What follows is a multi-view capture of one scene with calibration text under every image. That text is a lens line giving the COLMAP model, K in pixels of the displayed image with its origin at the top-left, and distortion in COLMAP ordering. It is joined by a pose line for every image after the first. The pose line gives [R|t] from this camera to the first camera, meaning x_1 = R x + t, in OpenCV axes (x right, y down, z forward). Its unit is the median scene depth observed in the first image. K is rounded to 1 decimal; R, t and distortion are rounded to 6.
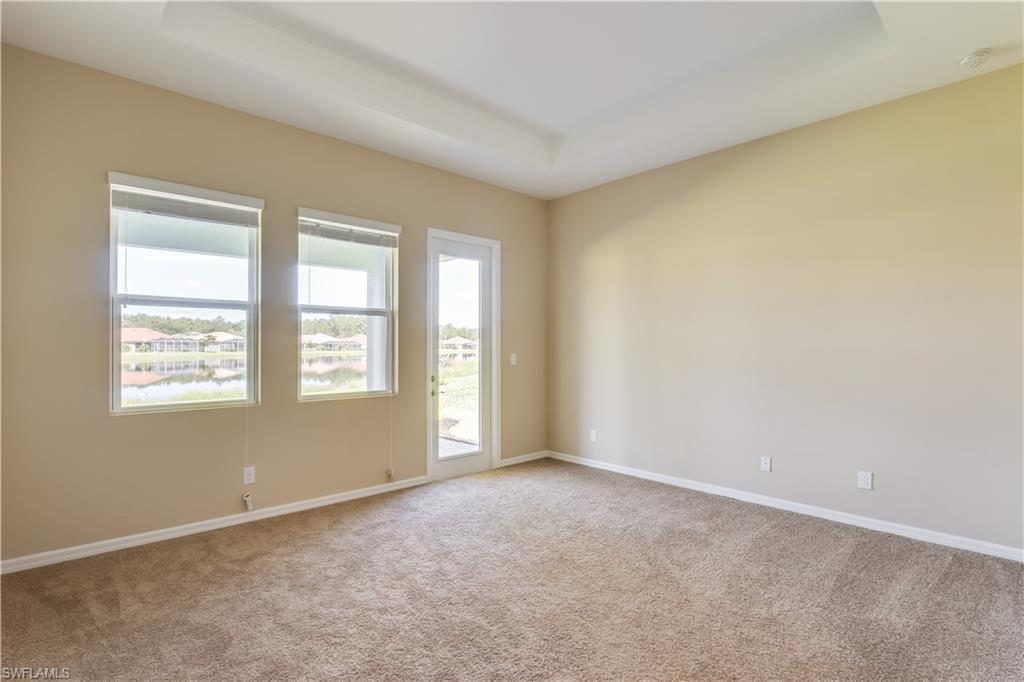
lens RADIAL K [[525.7, 0, 517.4], [0, 525.7, 344.9], [0, 0, 1]] dist [-0.017664, 0.005340]
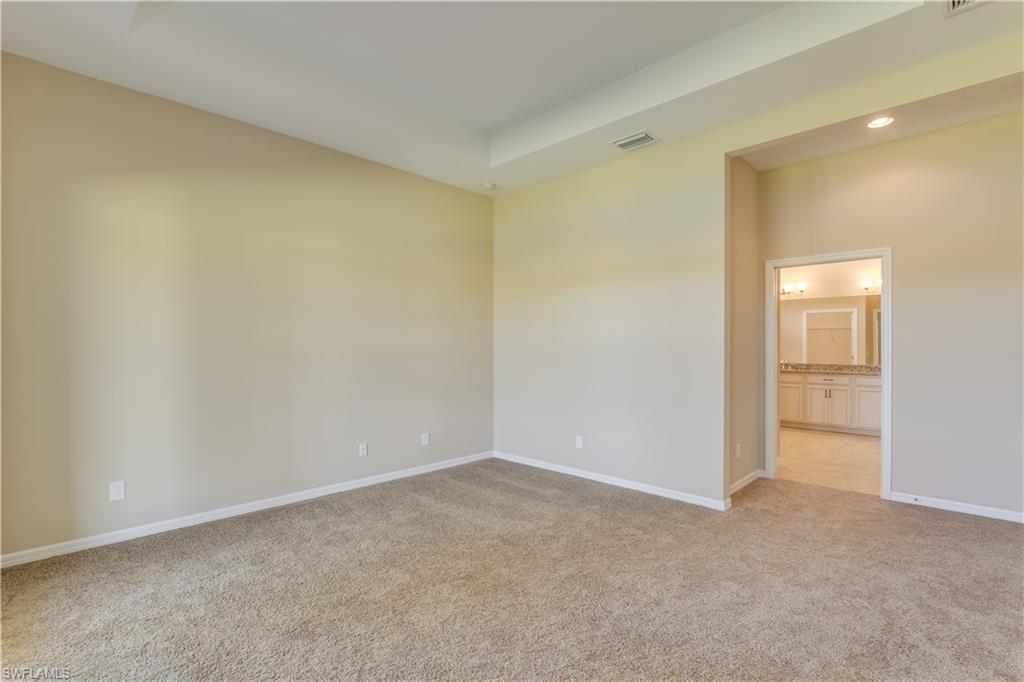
lens RADIAL K [[477.1, 0, 519.8], [0, 477.1, 343.1], [0, 0, 1]] dist [-0.010810, 0.001491]
pose [[-0.076332, 0.005769, 0.997066, -0.620839], [0.001612, 0.999983, -0.005663, 0.005641], [-0.997081, 0.001175, -0.076340, 0.808282]]
